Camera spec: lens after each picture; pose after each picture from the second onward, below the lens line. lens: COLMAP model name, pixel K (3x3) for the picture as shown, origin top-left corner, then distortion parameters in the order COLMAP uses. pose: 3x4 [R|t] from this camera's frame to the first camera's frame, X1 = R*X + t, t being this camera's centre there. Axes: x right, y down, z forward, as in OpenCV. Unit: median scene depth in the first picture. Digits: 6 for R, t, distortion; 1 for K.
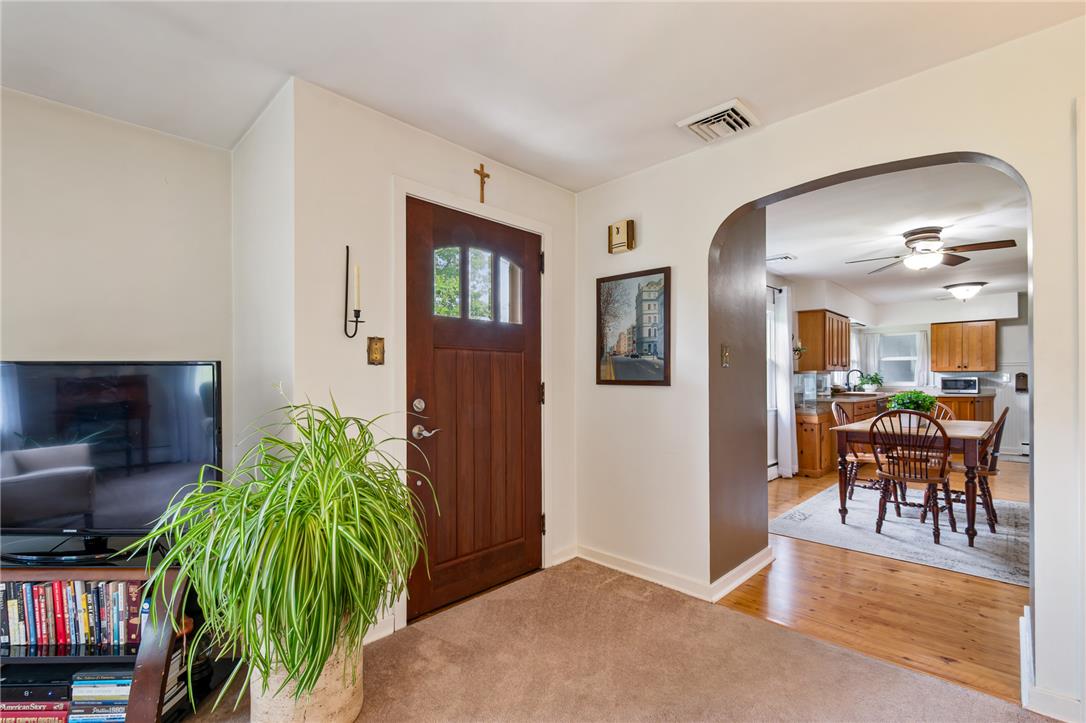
lens RADIAL K [[488.4, 0, 544.0], [0, 488.4, 378.9], [0, 0, 1]] dist [0.001624, -0.000043]
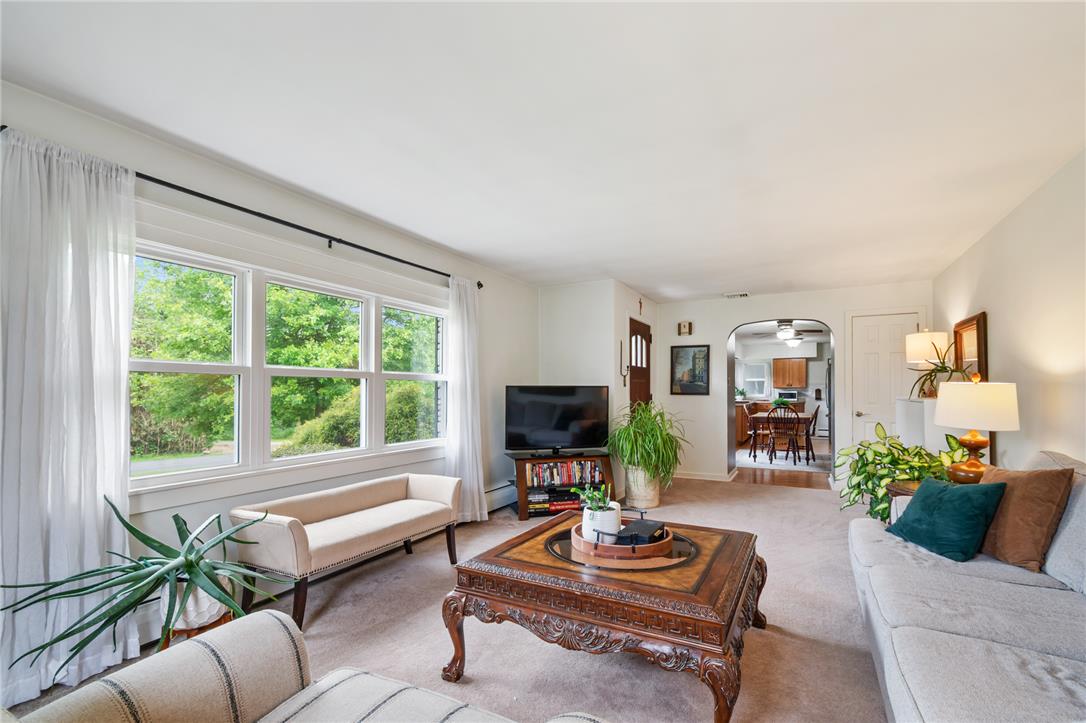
lens RADIAL K [[487.7, 0, 543.7], [0, 487.7, 394.2], [0, 0, 1]] dist [0.002637, 0.000106]
pose [[0.960864, -0.002478, 0.277009, -0.498346], [0.002052, 0.999996, 0.001828, 0.001900], [-0.277013, -0.001188, 0.960865, -0.447348]]
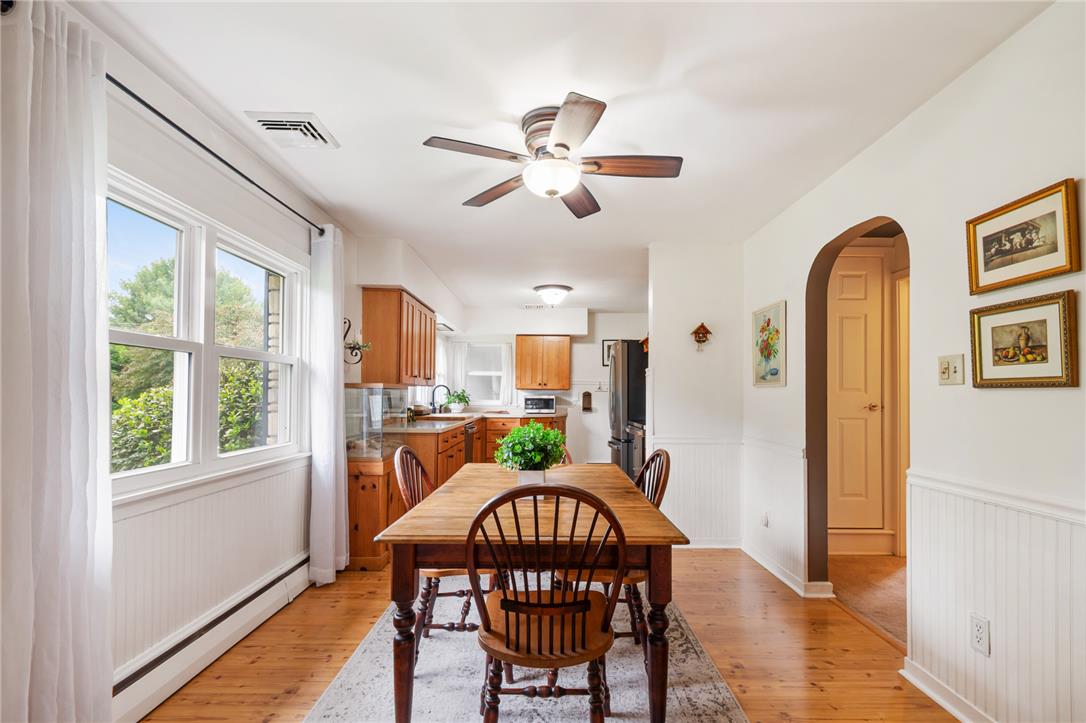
lens RADIAL K [[488.4, 0, 544.0], [0, 488.4, 378.9], [0, 0, 1]] dist [0.001624, -0.000043]
pose [[0.717057, 0.031503, 0.696302, 0.264688], [-0.009134, 0.999317, -0.035806, -0.002499], [-0.696955, 0.019315, 0.716855, 0.410115]]
